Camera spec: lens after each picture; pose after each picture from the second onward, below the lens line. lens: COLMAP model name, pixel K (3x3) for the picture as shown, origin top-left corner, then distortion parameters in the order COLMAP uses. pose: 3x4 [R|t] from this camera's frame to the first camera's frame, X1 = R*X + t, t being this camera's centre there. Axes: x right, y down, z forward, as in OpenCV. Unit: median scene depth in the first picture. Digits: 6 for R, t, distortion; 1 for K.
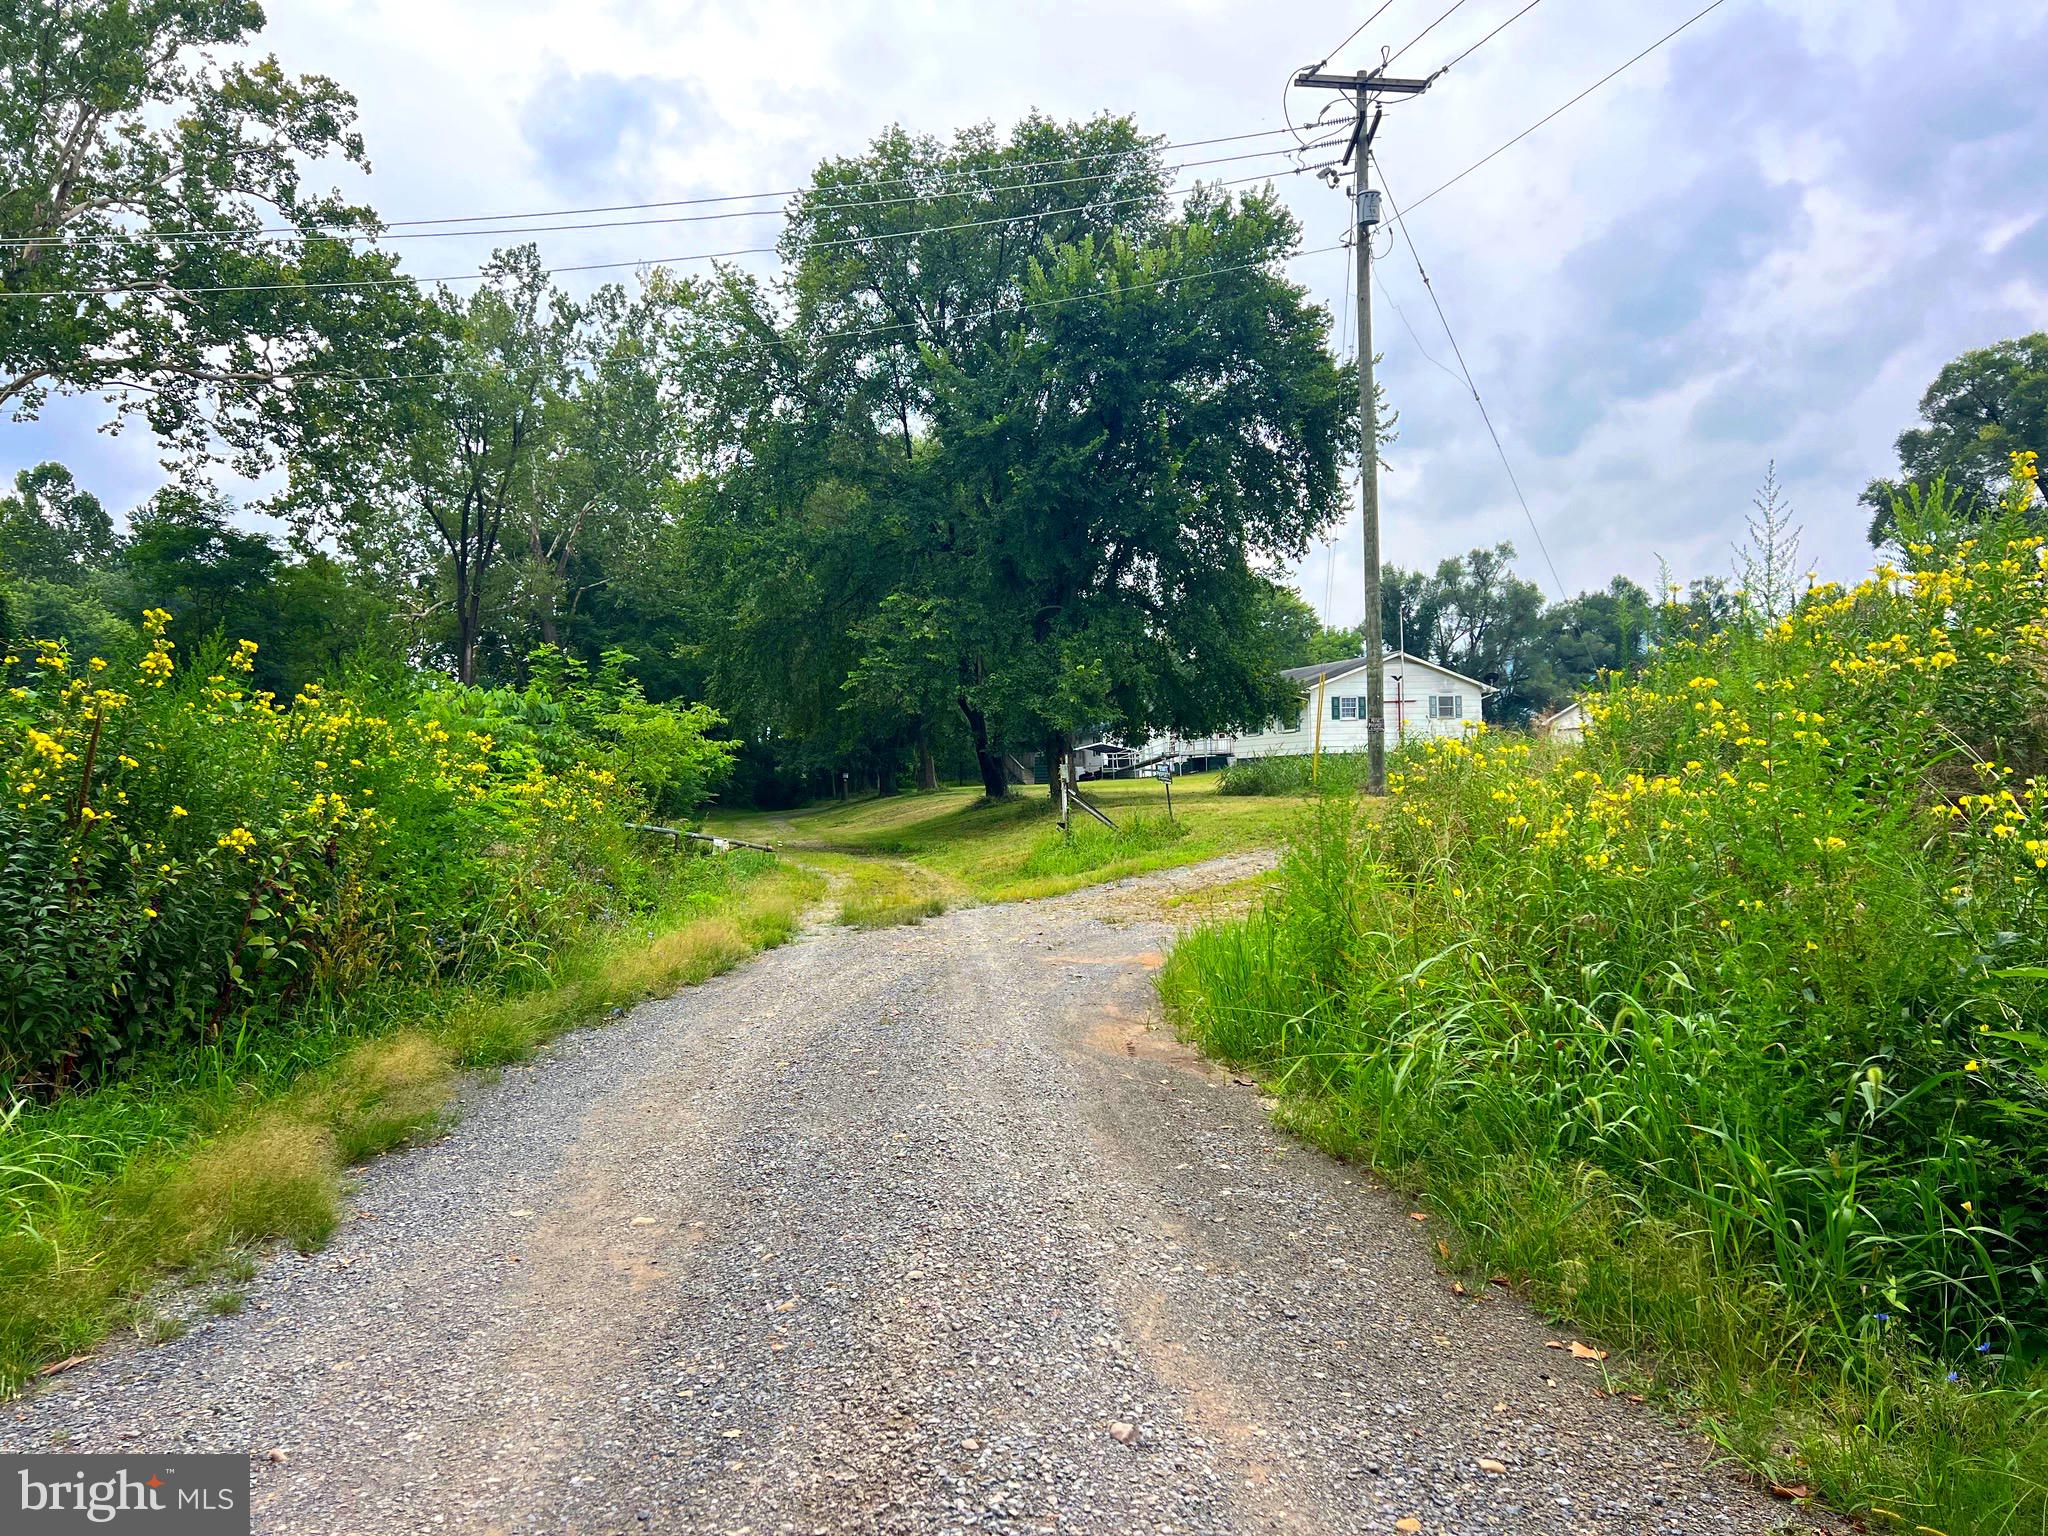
lens RADIAL K [[1522.8, 0, 1020.5], [0, 1522.8, 784.0], [0, 0, 1]] dist [0.056085, -0.056977]
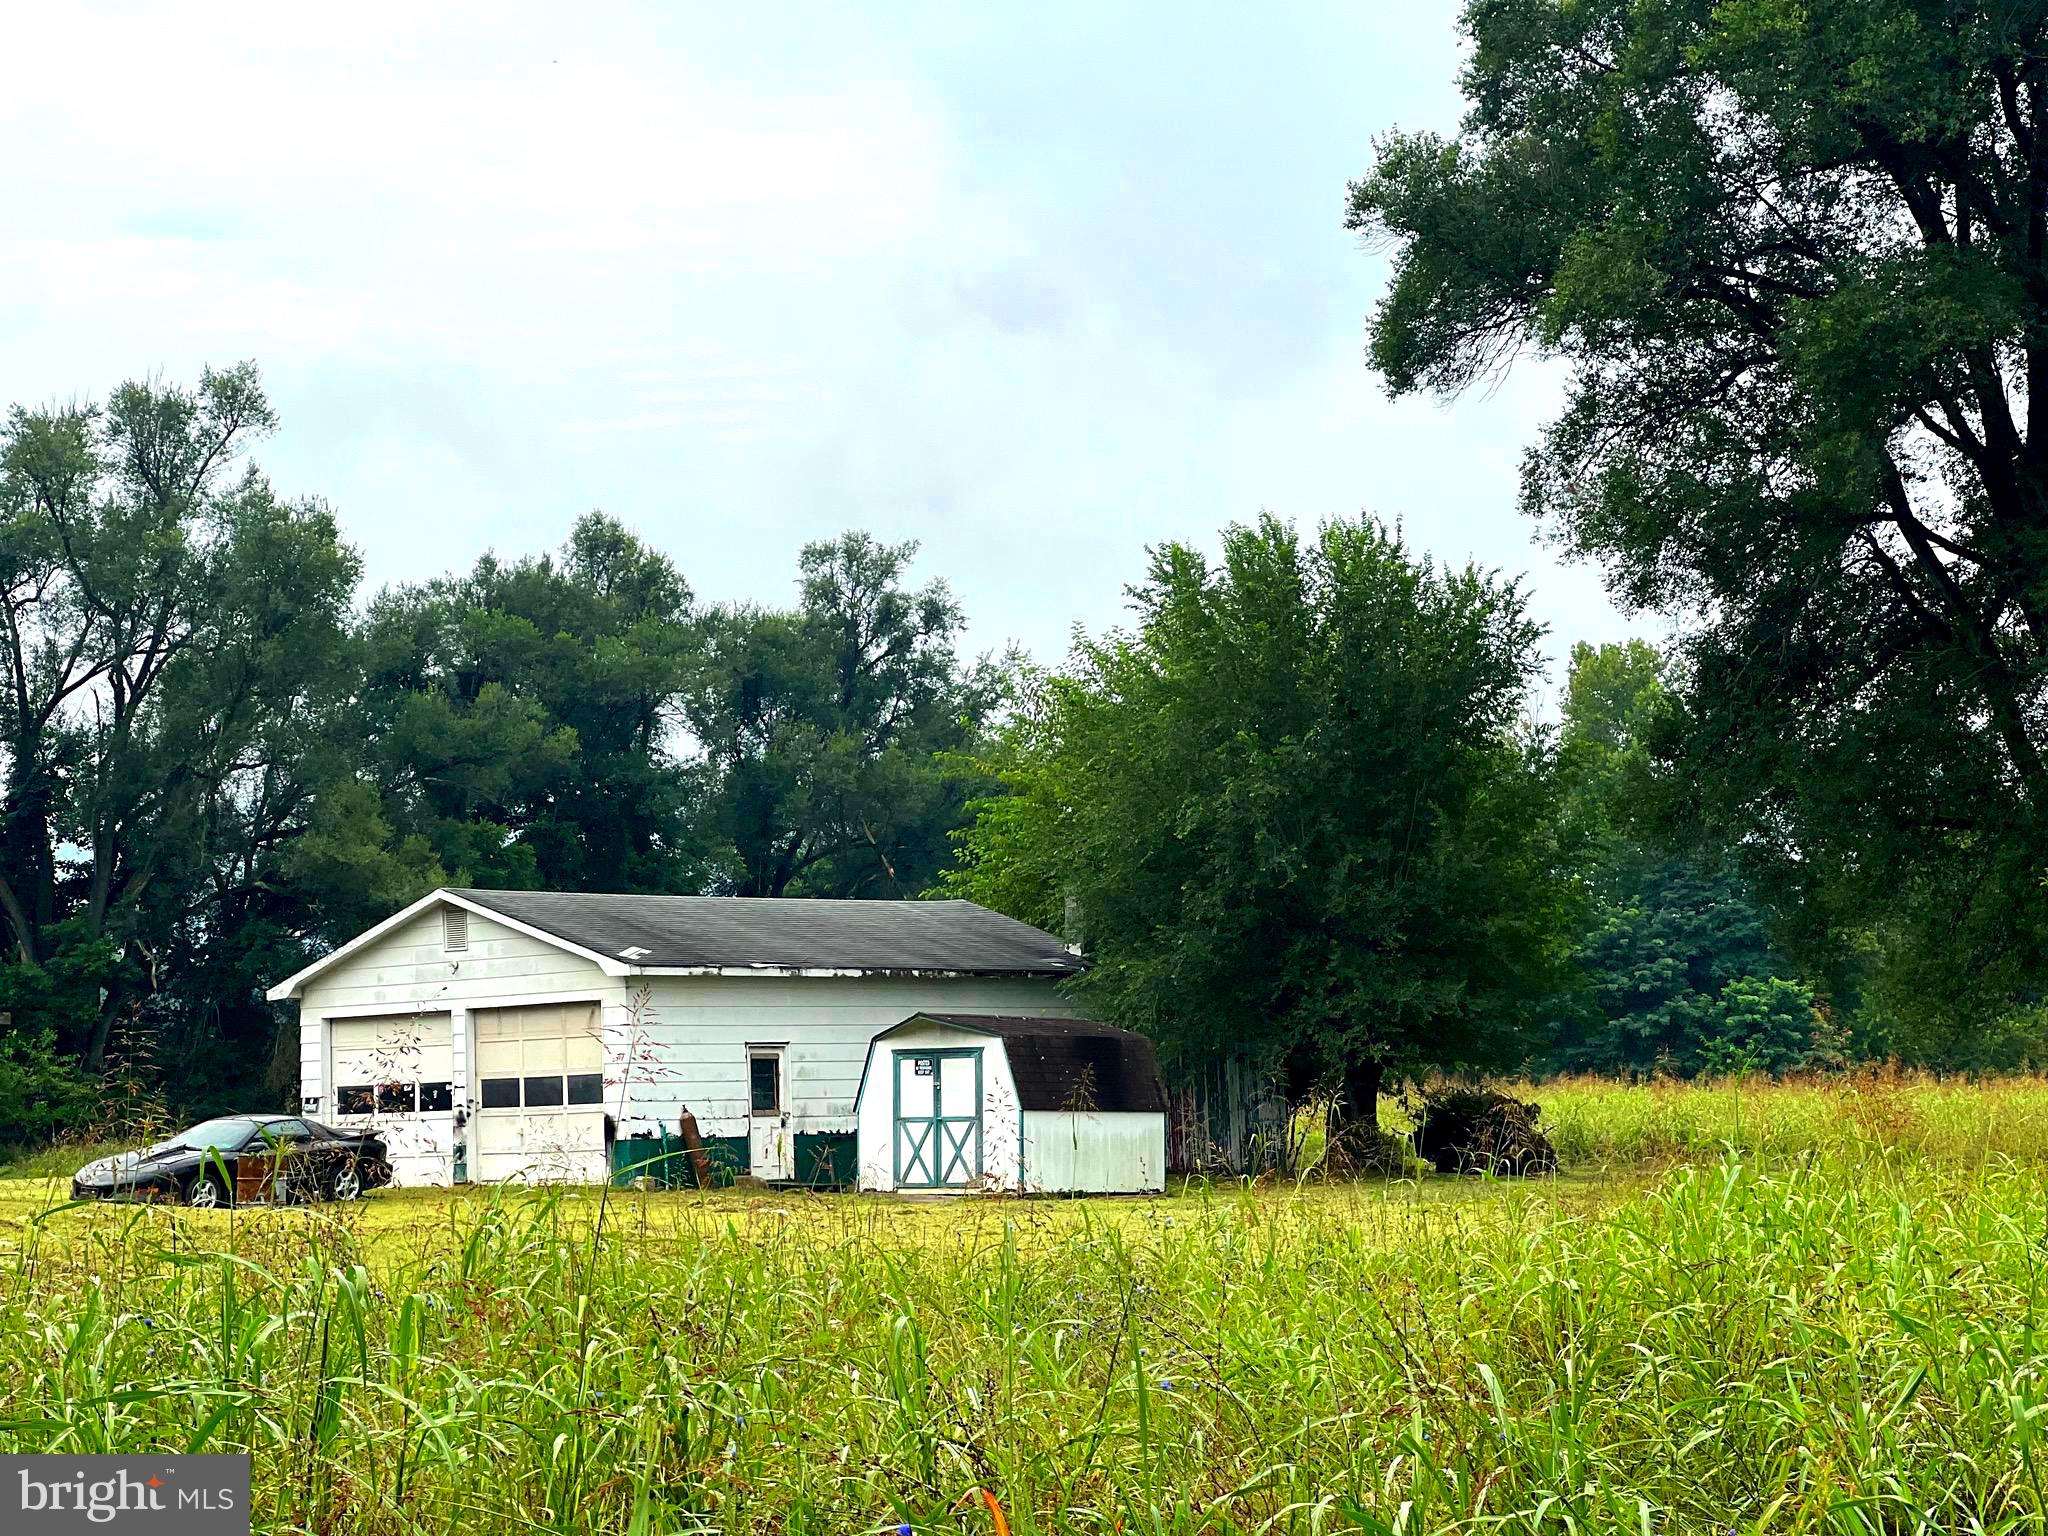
lens RADIAL K [[4542.3, 0, 1023.8], [0, 4542.3, 769.1], [0, 0, 1]] dist [0.238777, 0.000000]
pose [[0.896475, 0.037357, 0.441516, 0.064280], [-0.001105, 0.996625, -0.082081, -0.008120], [-0.443092, 0.073096, 0.893491, 0.145022]]
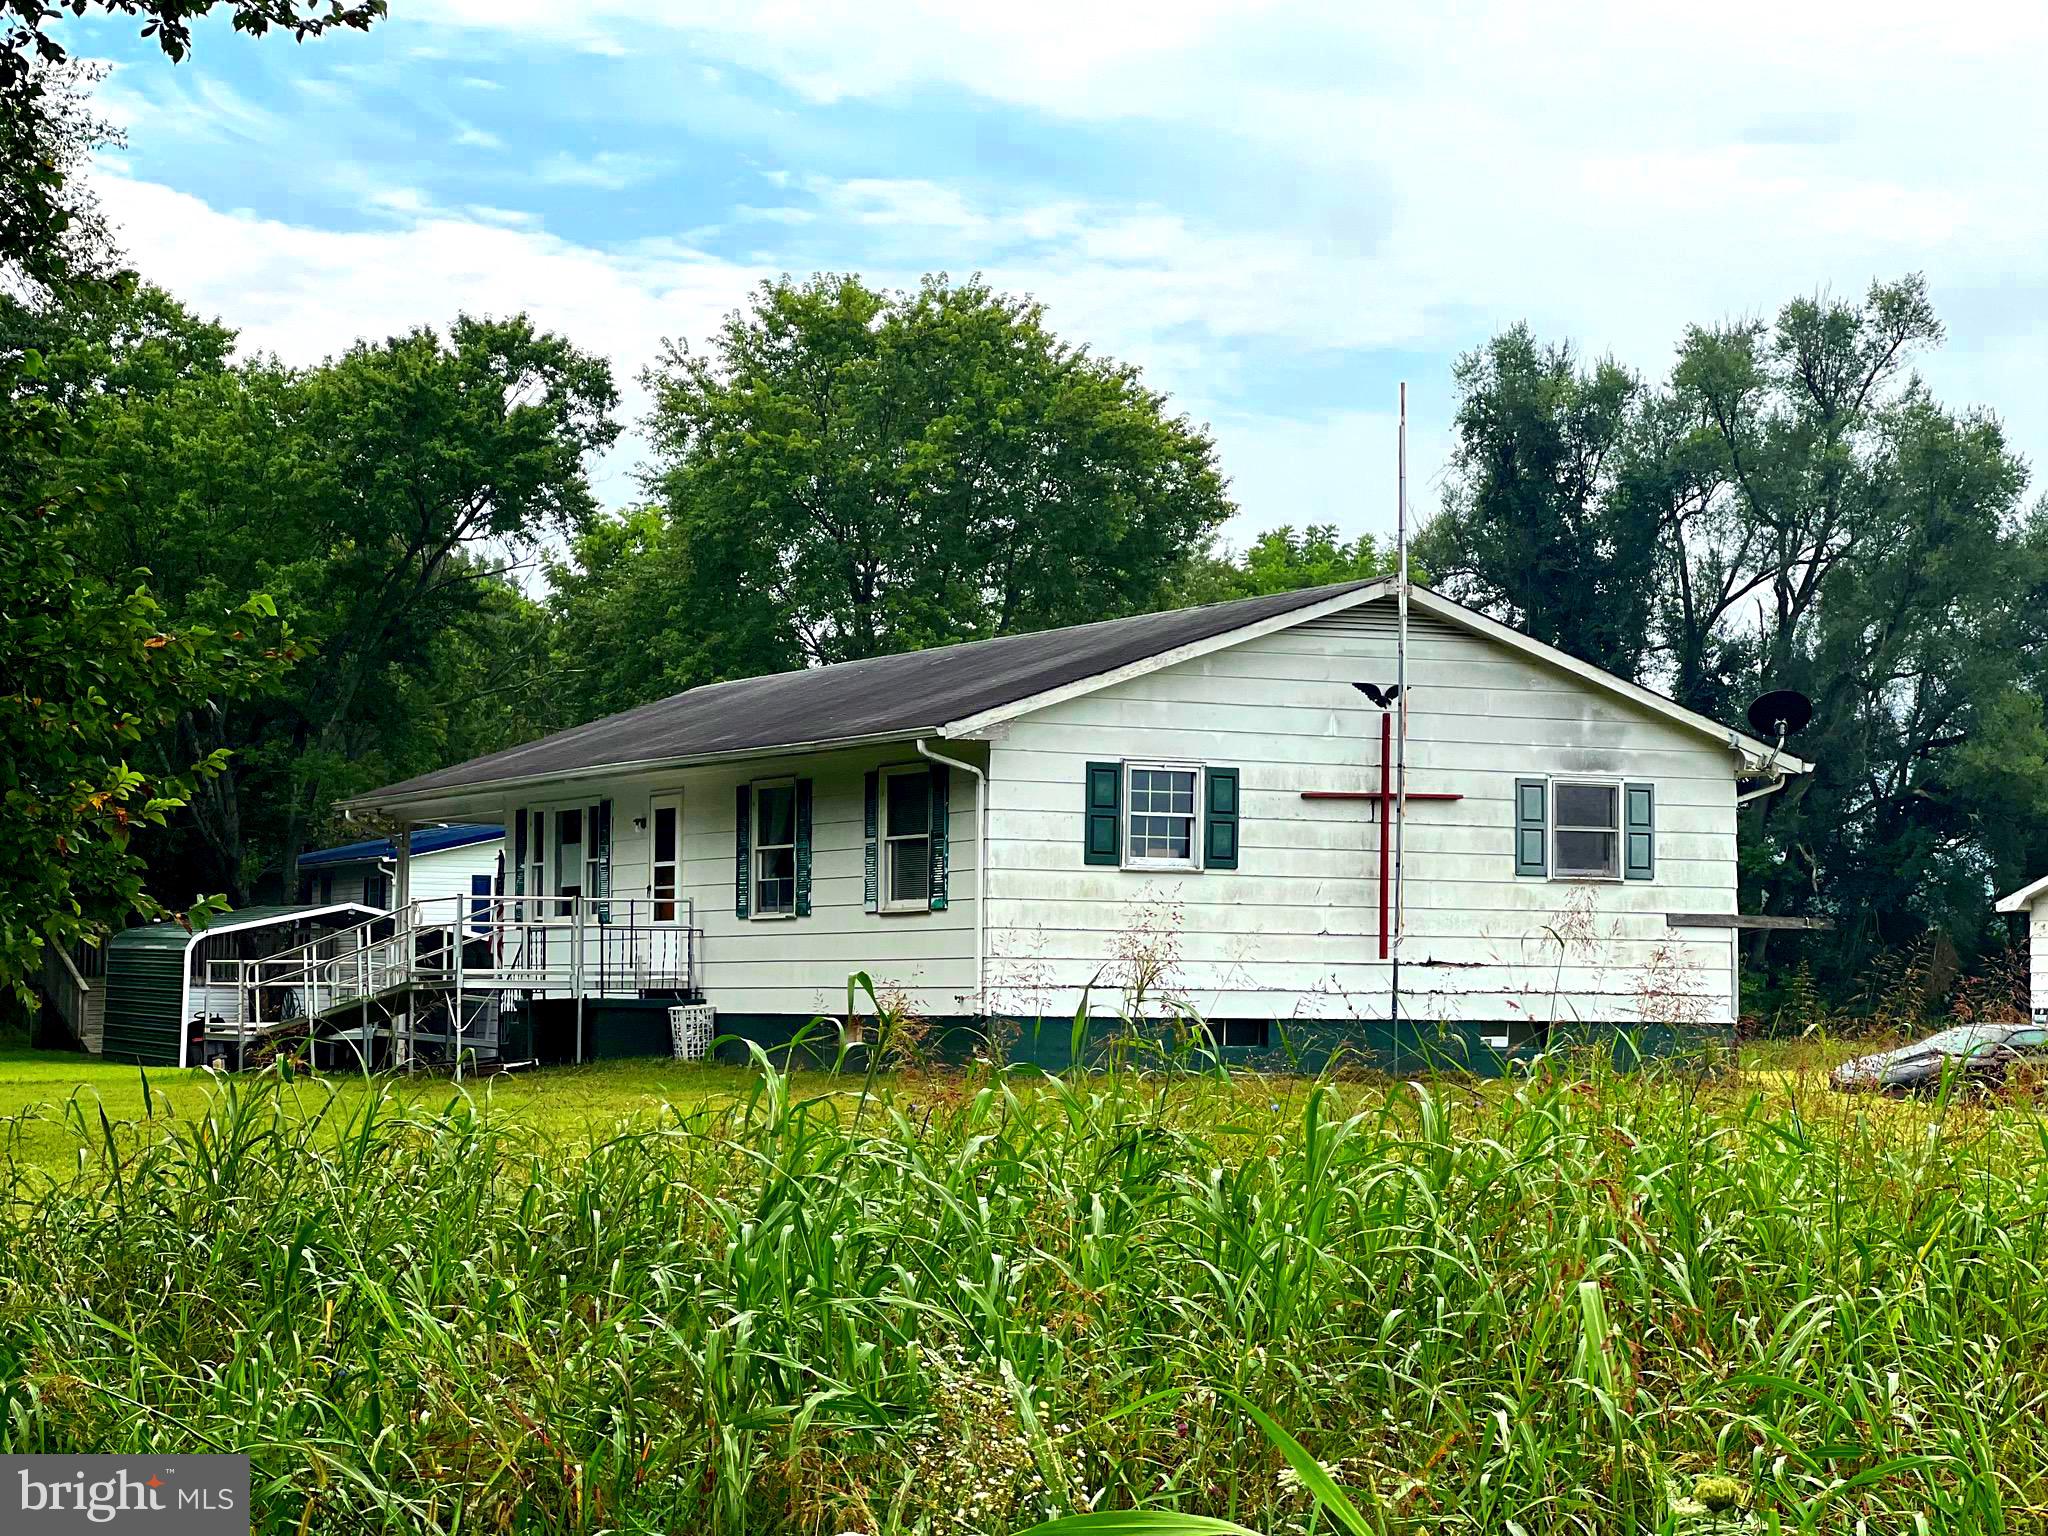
lens RADIAL K [[4542.3, 0, 1025.6], [0, 4542.3, 757.4], [0, 0, 1]] dist [0.238777, 0.000000]
pose [[0.992250, 0.045441, 0.115652, 0.046466], [-0.039139, 0.997653, -0.056184, -0.007968], [-0.117933, 0.051222, 0.991700, 0.134034]]
